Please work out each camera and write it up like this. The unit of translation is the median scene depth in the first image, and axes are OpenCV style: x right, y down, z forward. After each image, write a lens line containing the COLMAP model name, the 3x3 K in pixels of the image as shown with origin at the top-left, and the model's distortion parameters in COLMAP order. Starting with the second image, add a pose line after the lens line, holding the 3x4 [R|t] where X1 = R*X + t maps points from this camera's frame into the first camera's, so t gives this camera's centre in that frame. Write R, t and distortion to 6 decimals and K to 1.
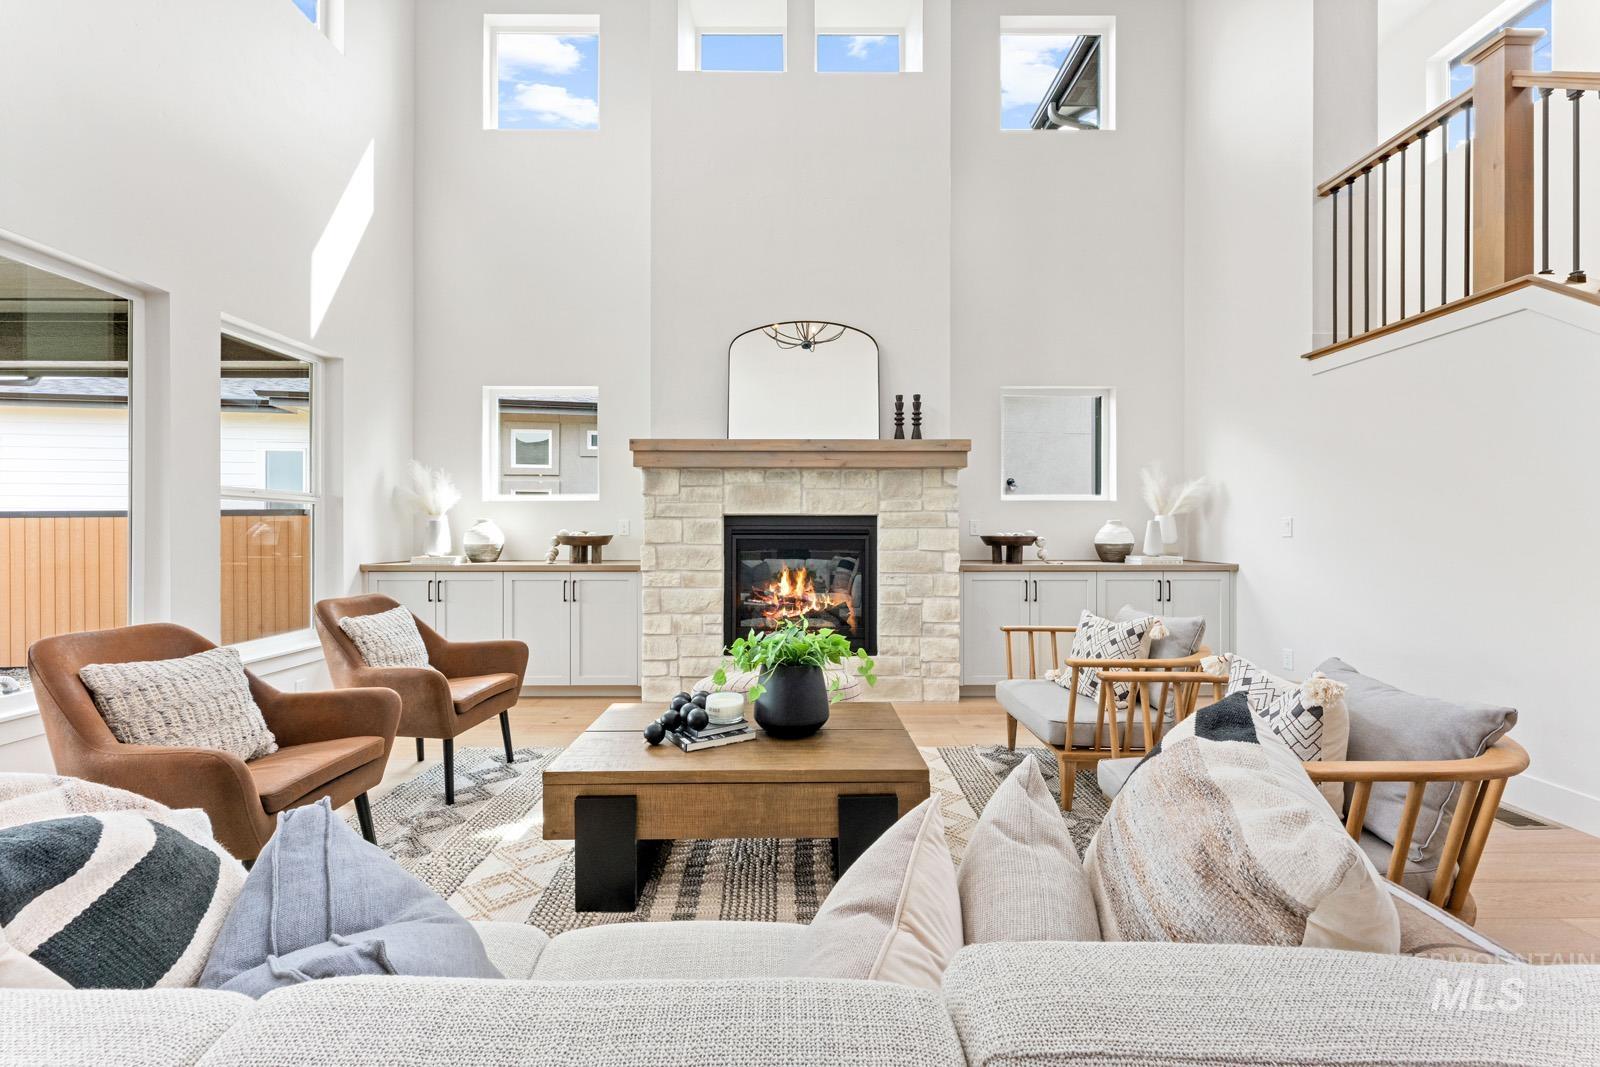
lens RADIAL K [[650.4, 0, 808.7], [0, 650.4, 532.7], [0, 0, 1]] dist [-0.002194, -0.000584]
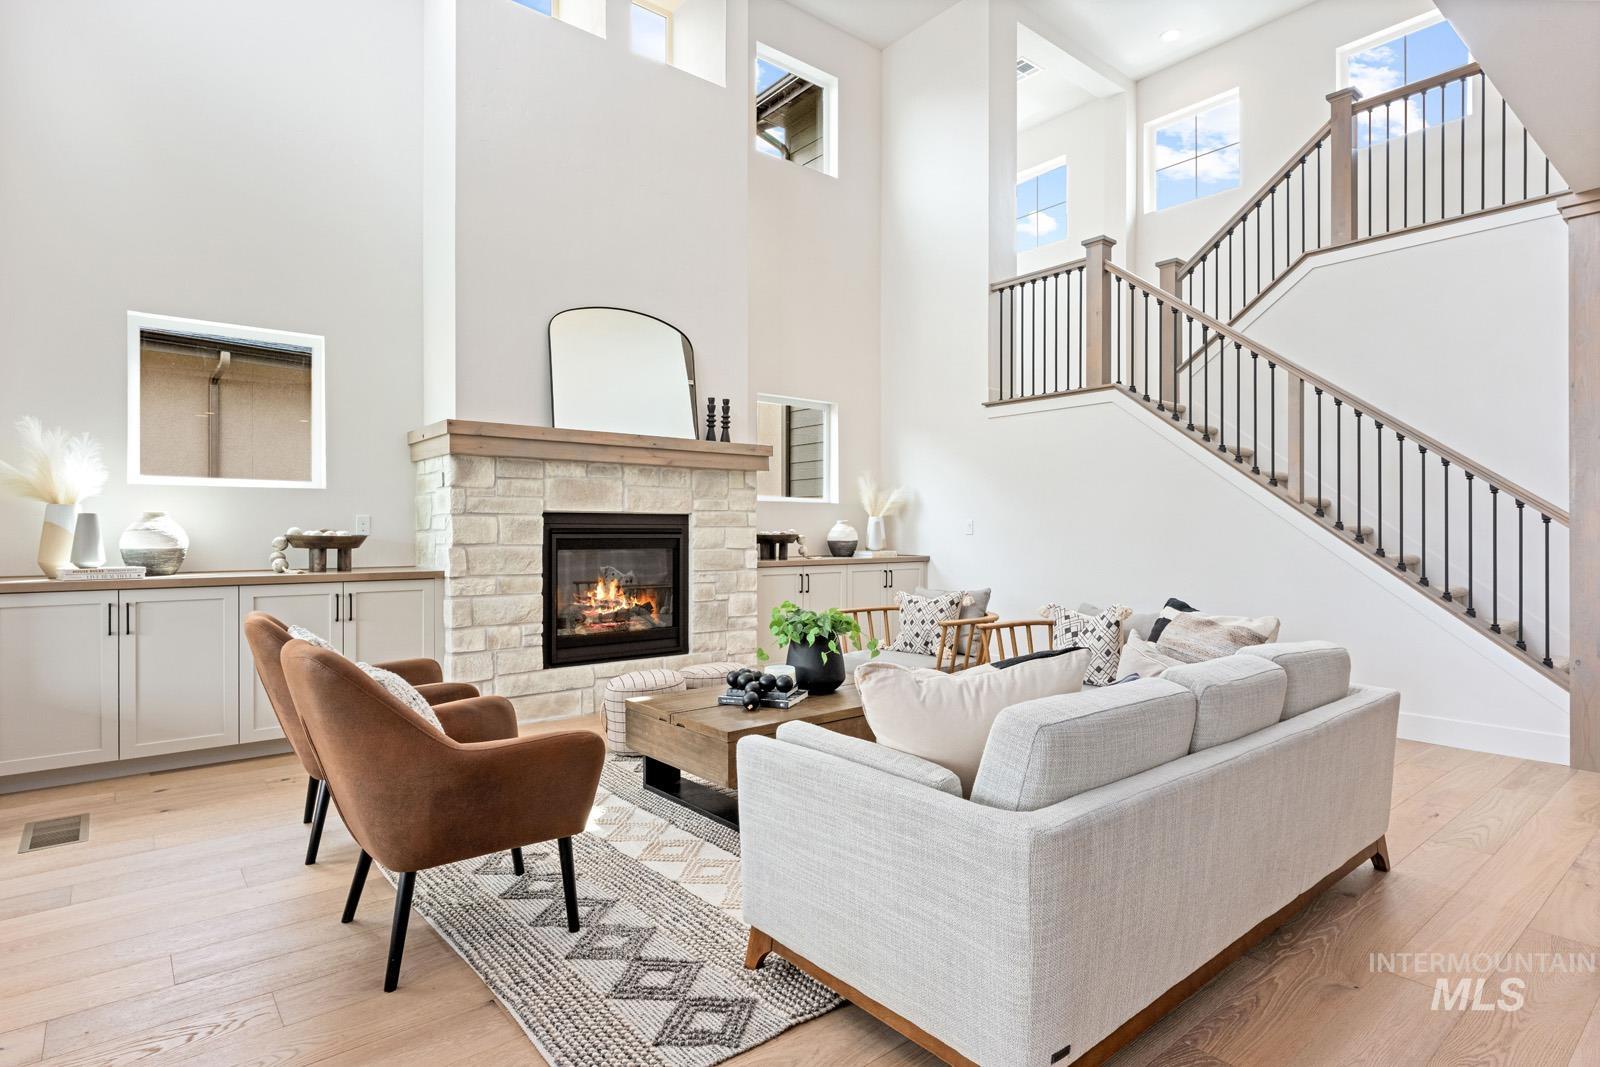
lens RADIAL K [[852.7, 0, 837.0], [0, 852.7, 532.1], [0, 0, 1]] dist [0.002417, 0.000263]
pose [[0.751561, -0.001179, 0.659662, -0.599821], [-0.000826, 0.999996, 0.002728, -0.002838], [-0.659663, -0.002595, 0.751557, -0.145175]]
